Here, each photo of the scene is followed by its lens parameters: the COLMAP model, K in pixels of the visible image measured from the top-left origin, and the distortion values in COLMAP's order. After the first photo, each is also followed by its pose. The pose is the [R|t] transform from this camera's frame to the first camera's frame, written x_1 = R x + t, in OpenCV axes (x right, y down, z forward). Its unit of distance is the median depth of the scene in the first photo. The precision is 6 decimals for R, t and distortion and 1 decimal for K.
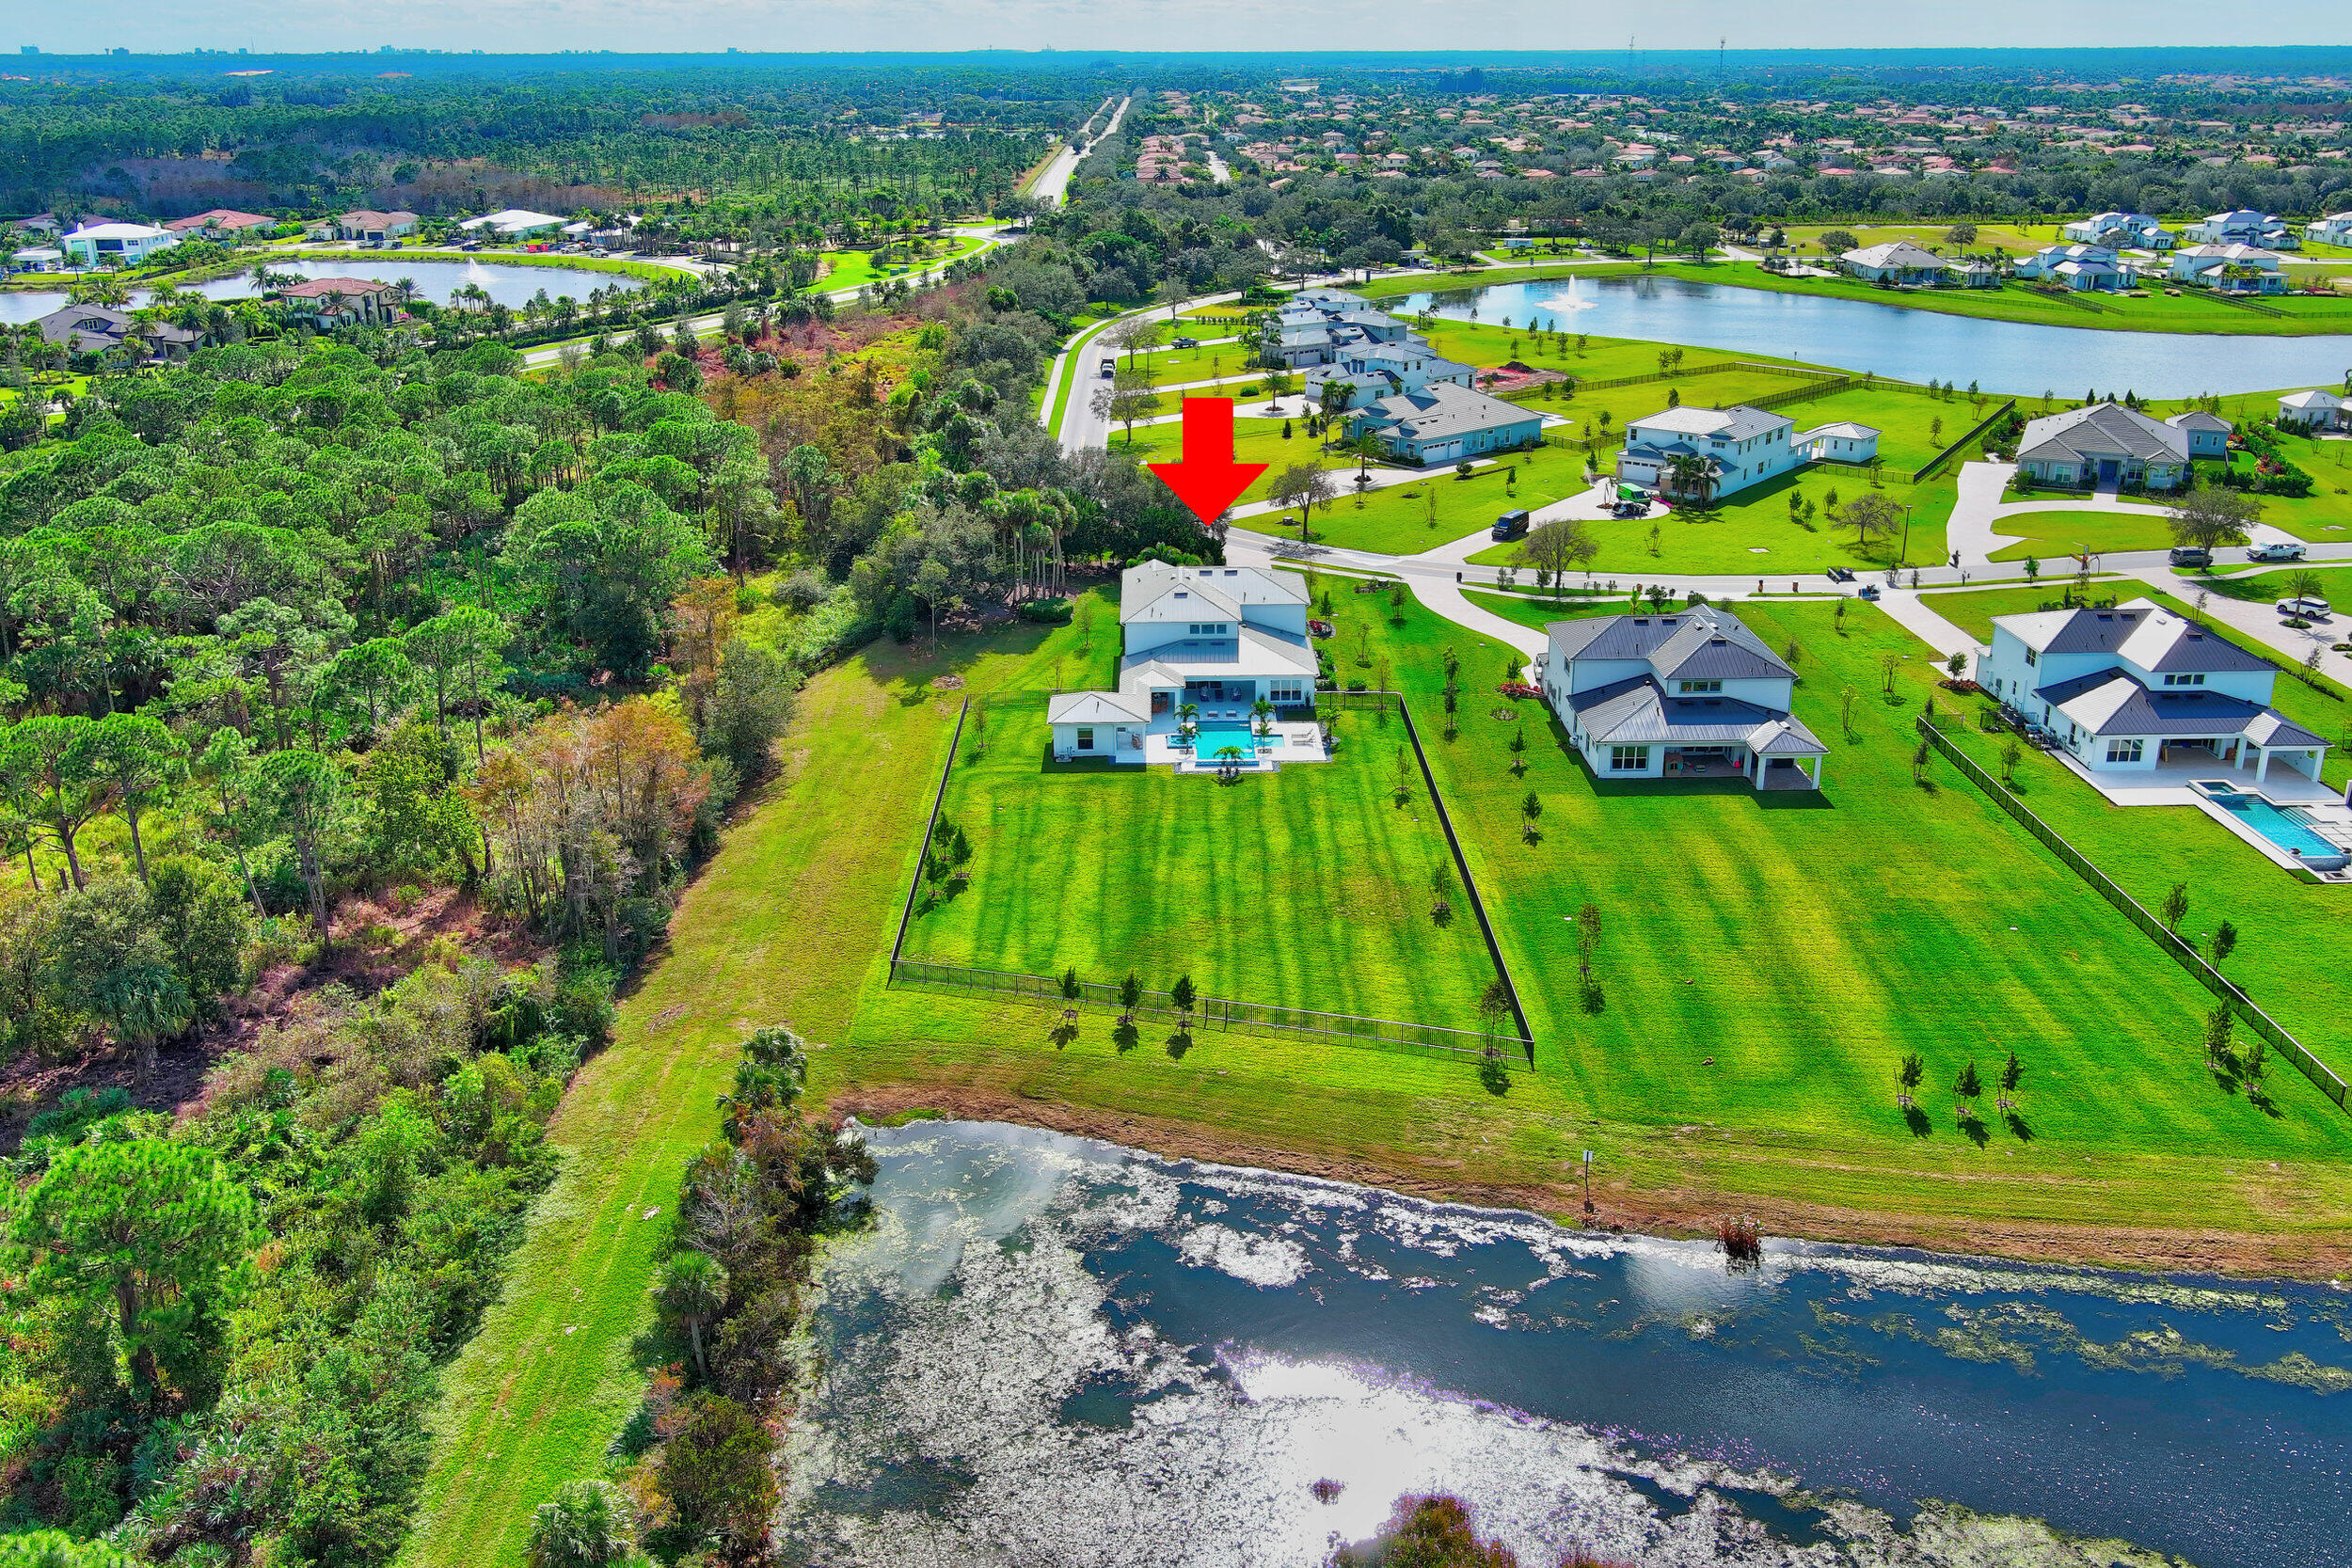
lens RADIAL K [[1879.6, 0, 1176.0], [0, 1879.6, 784.0], [0, 0, 1]] dist [-0.003668, 0.004459]
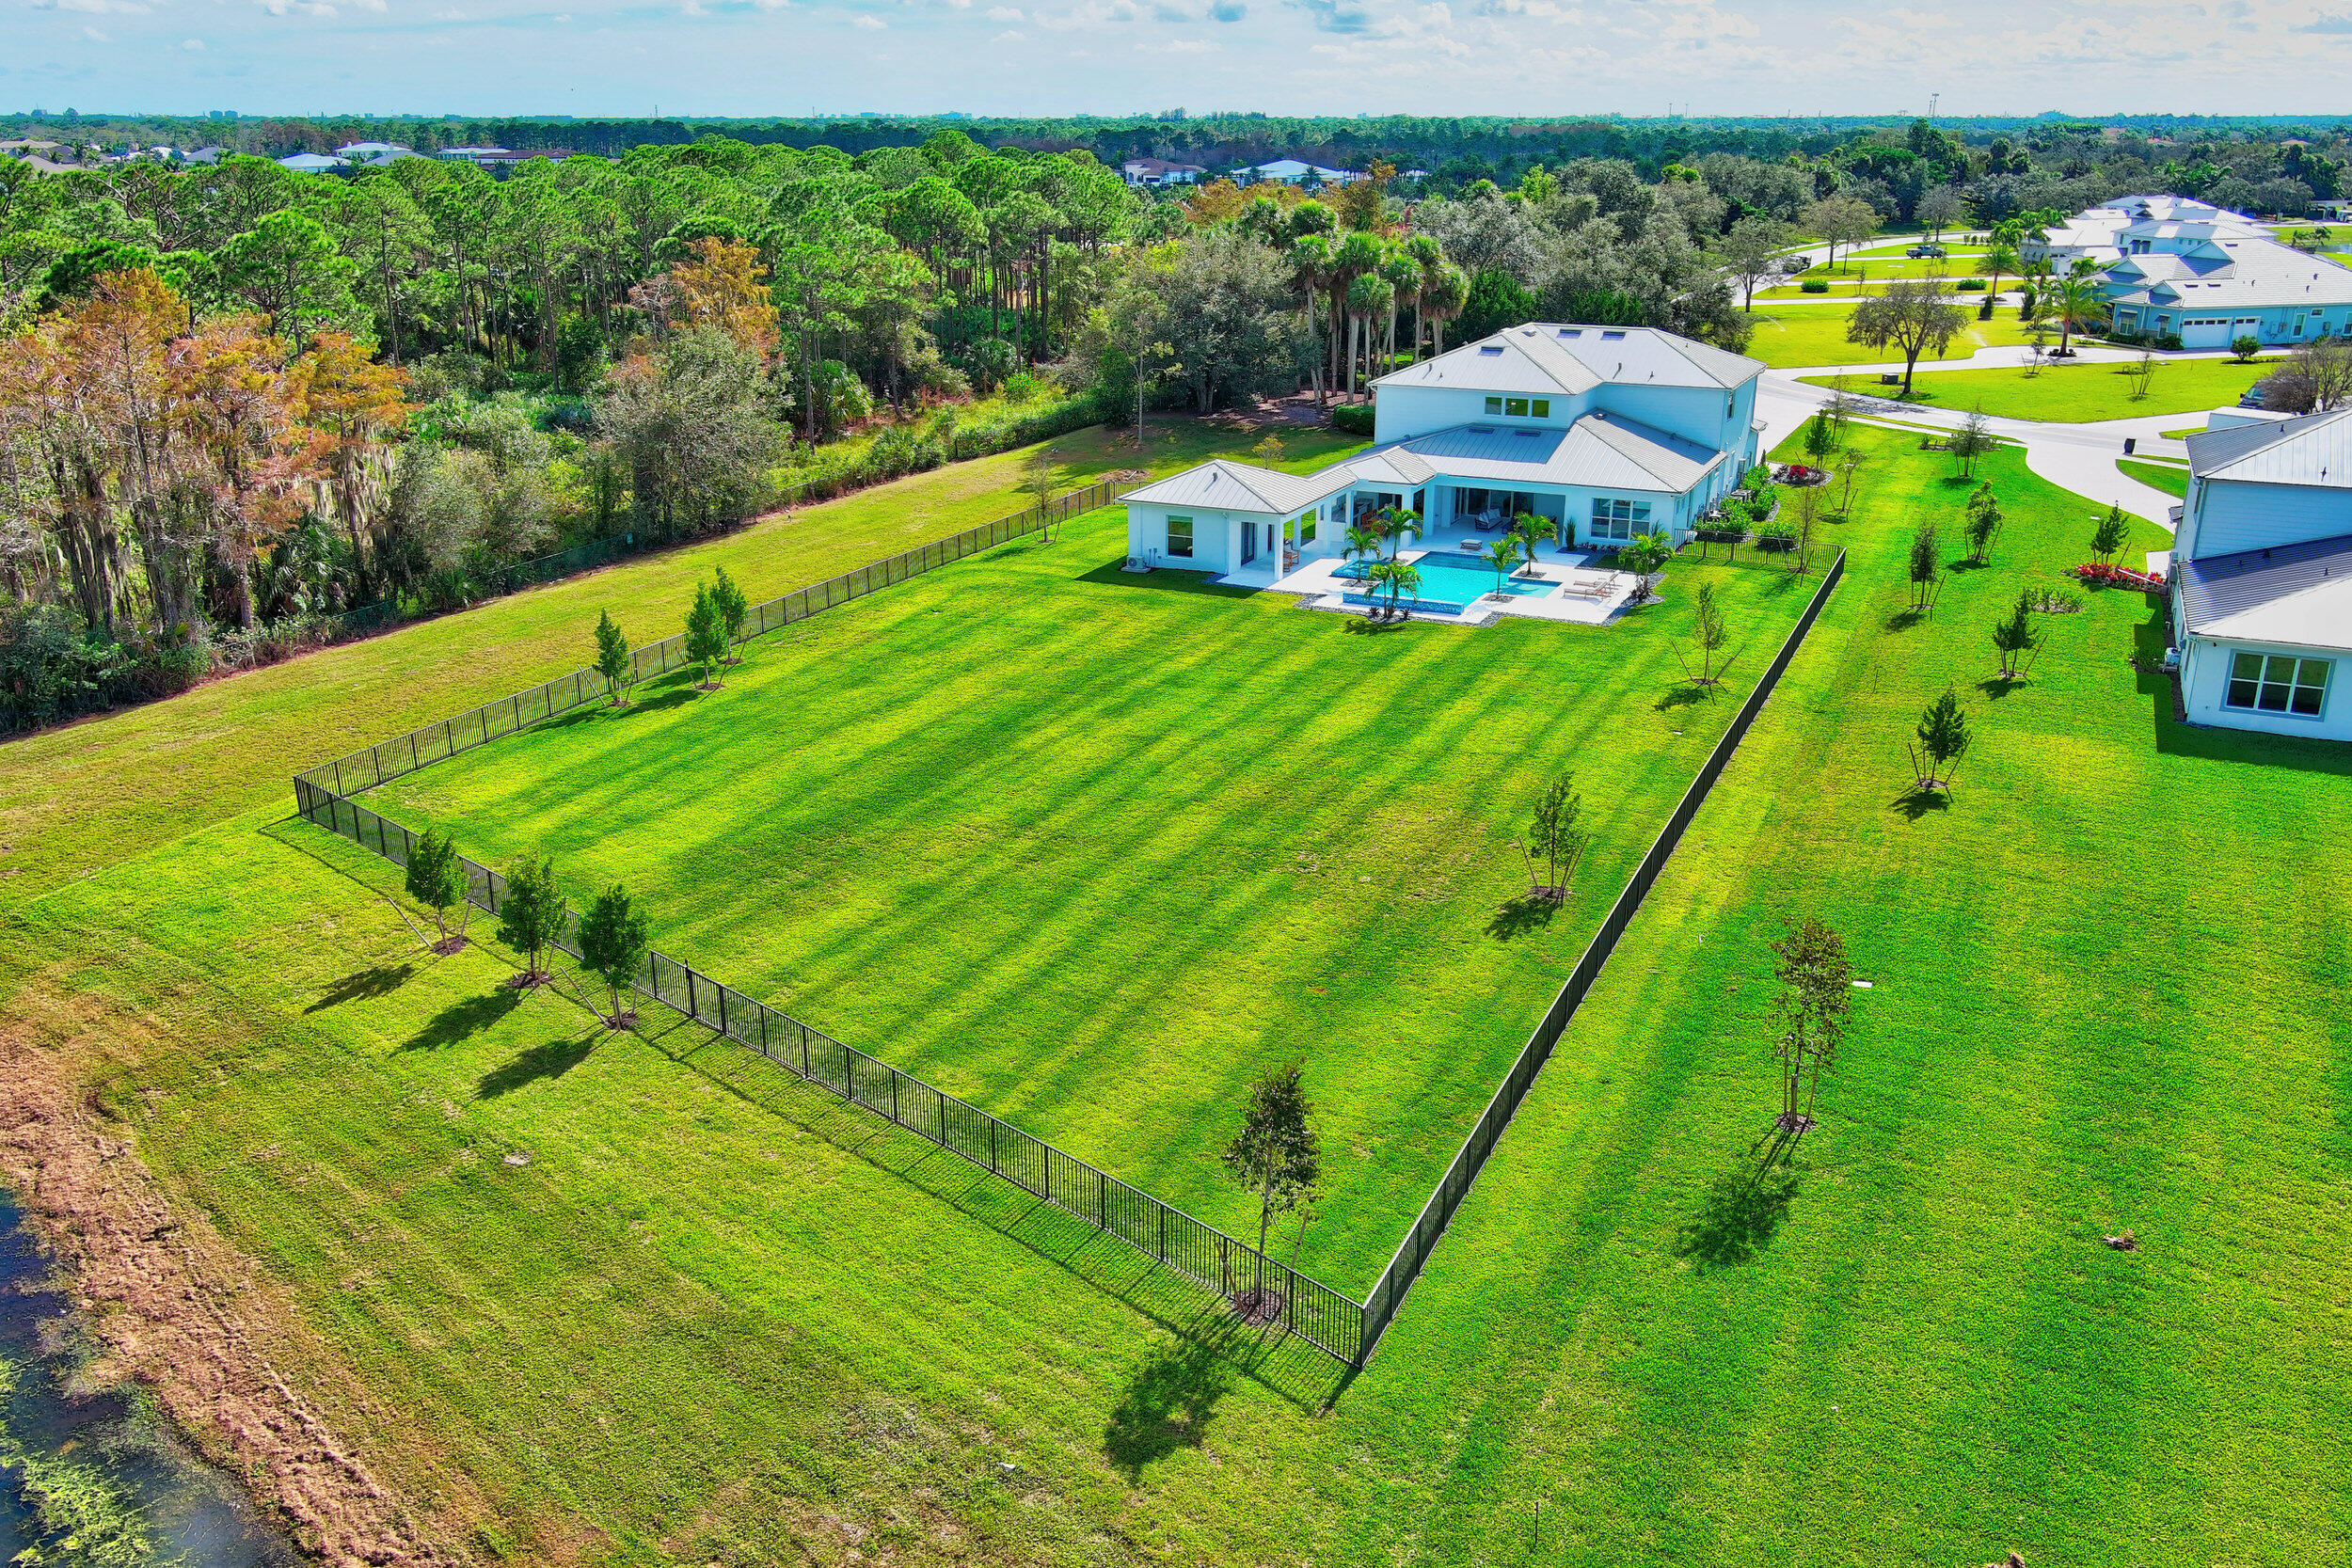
lens RADIAL K [[1879.6, 0, 1176.0], [0, 1879.6, 784.0], [0, 0, 1]] dist [-0.003668, 0.004459]
pose [[0.900553, 0.151835, -0.407371, 0.199129], [-0.160543, 0.986944, 0.012949, 0.043364], [0.404018, 0.053739, 0.913171, 0.531944]]
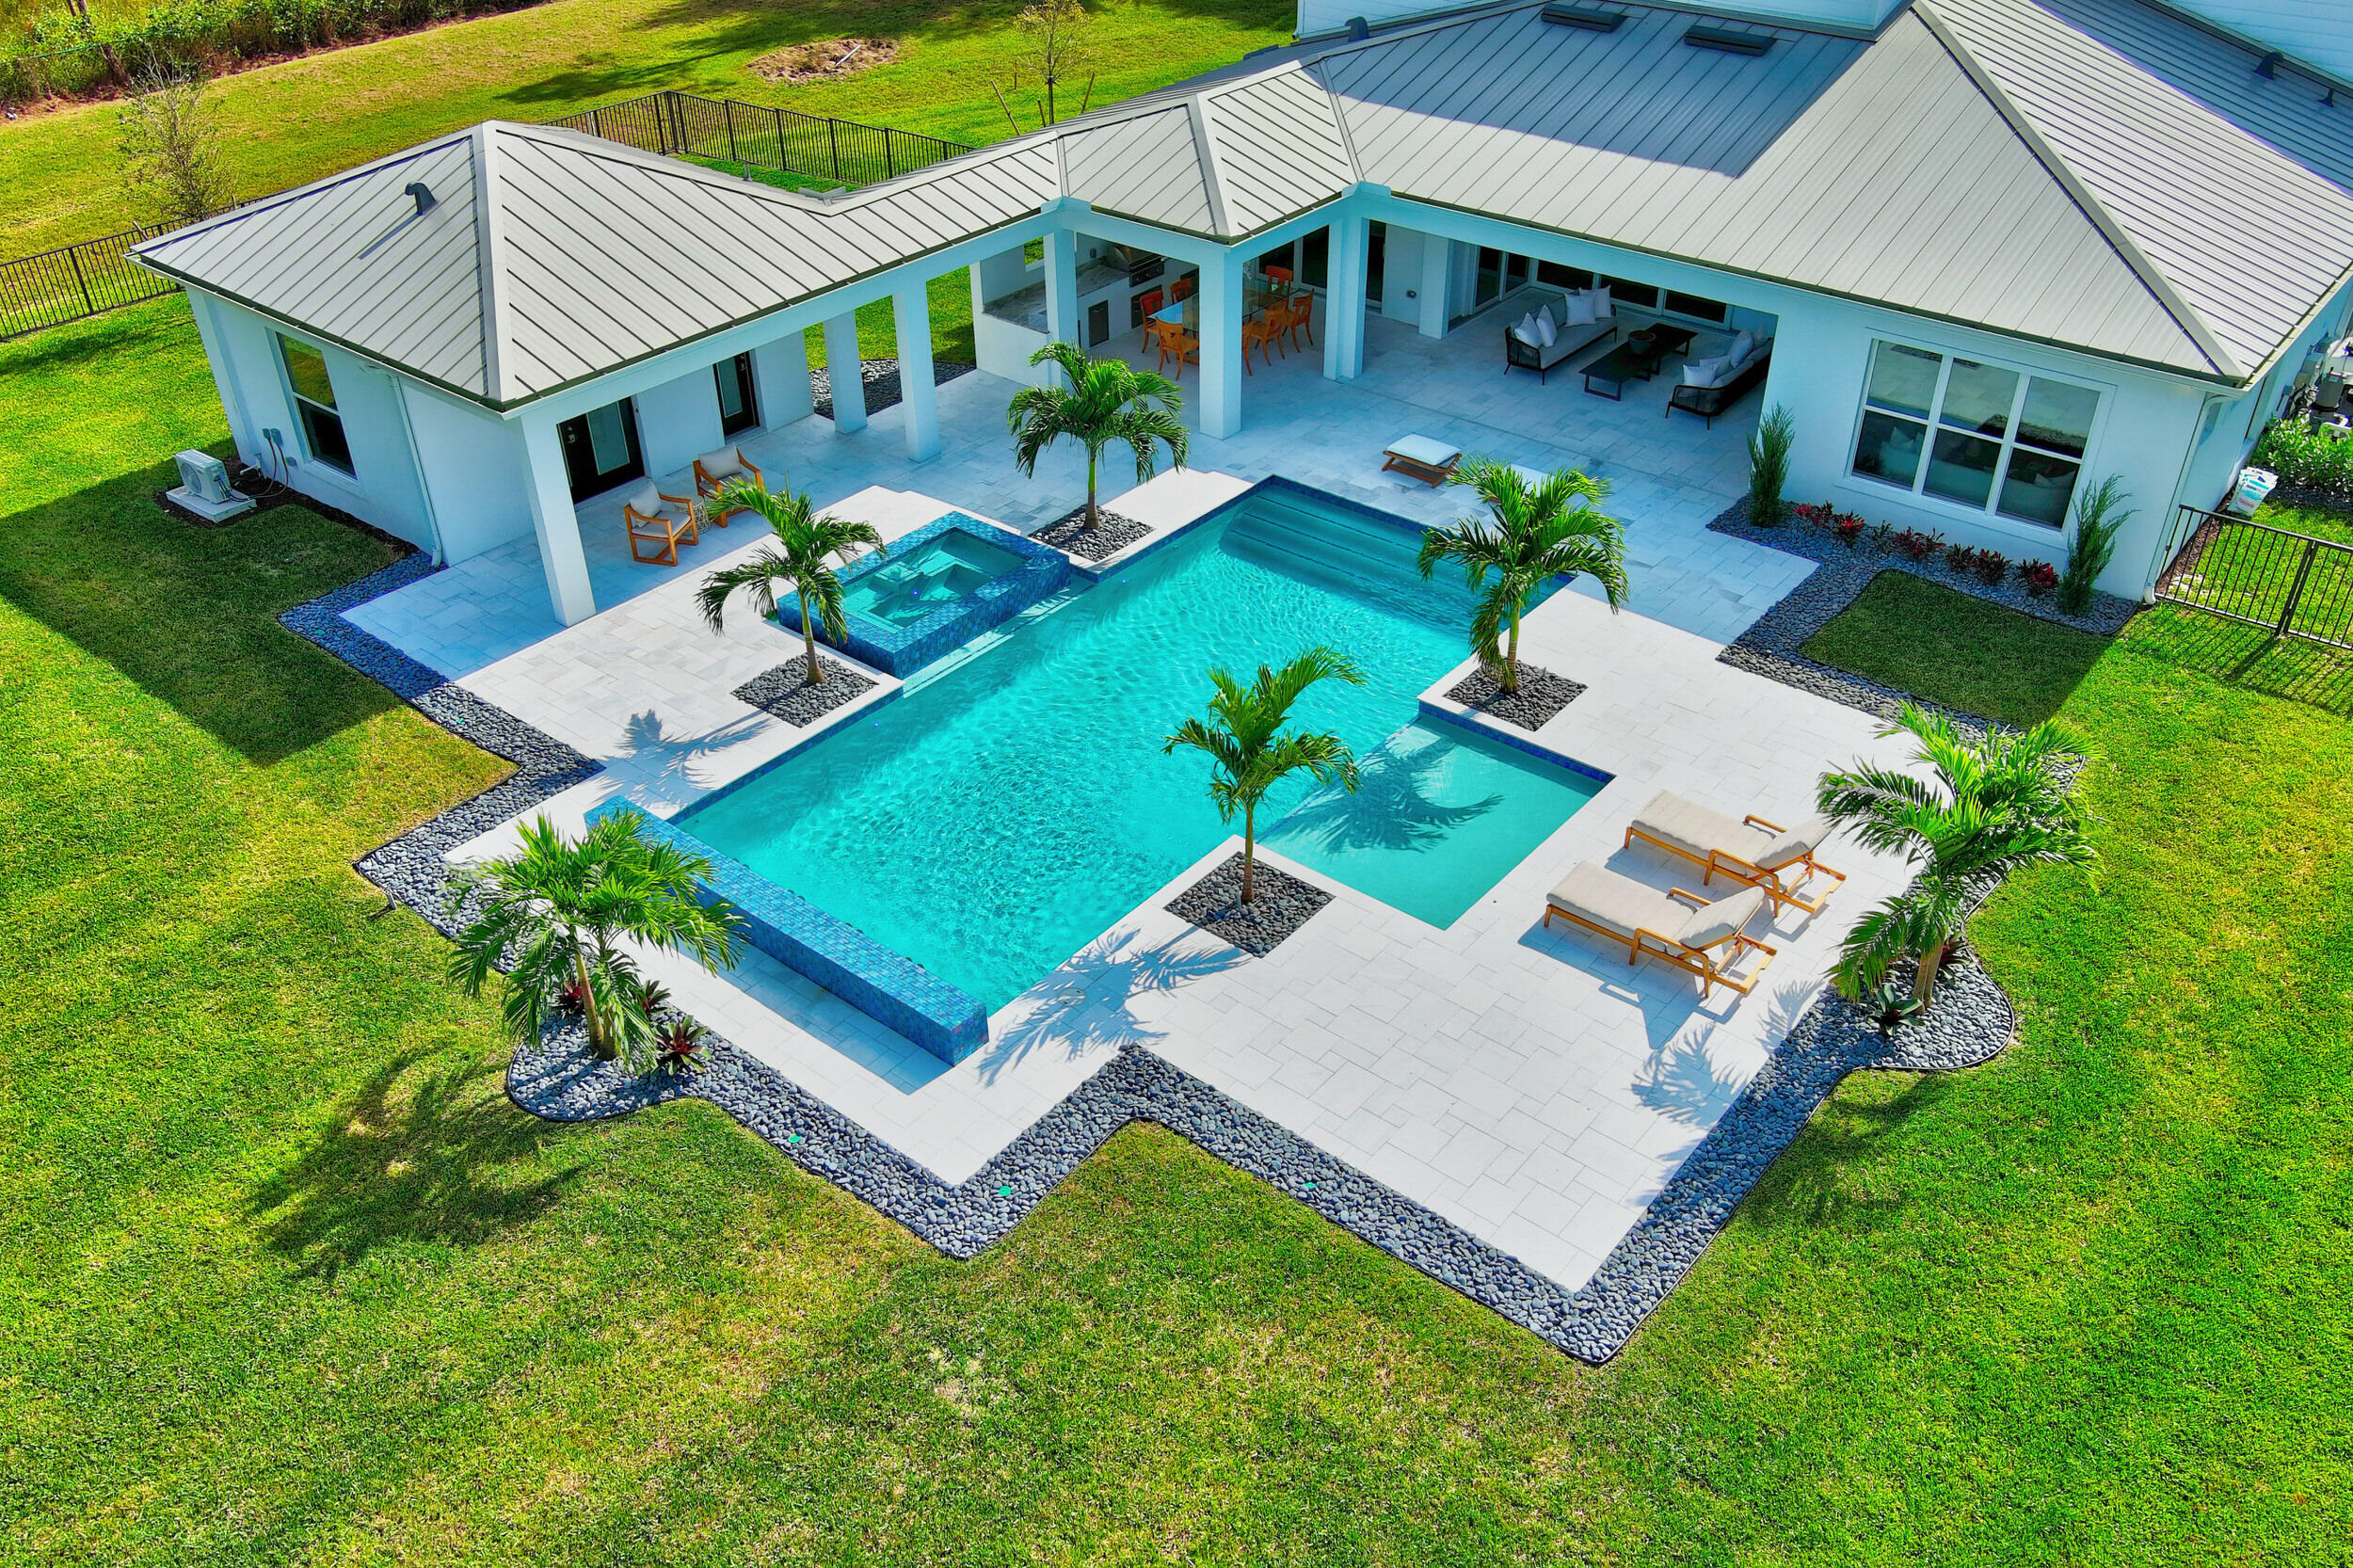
lens RADIAL K [[1979.6, 0, 1263.9], [0, 1979.6, 785.2], [0, 0, 1]] dist [0.013665, -0.009210]
pose [[0.787788, 0.359470, -0.500172, 0.114824], [-0.228796, 0.924716, 0.304225, -0.066885], [0.571877, -0.125227, 0.810725, 0.968384]]
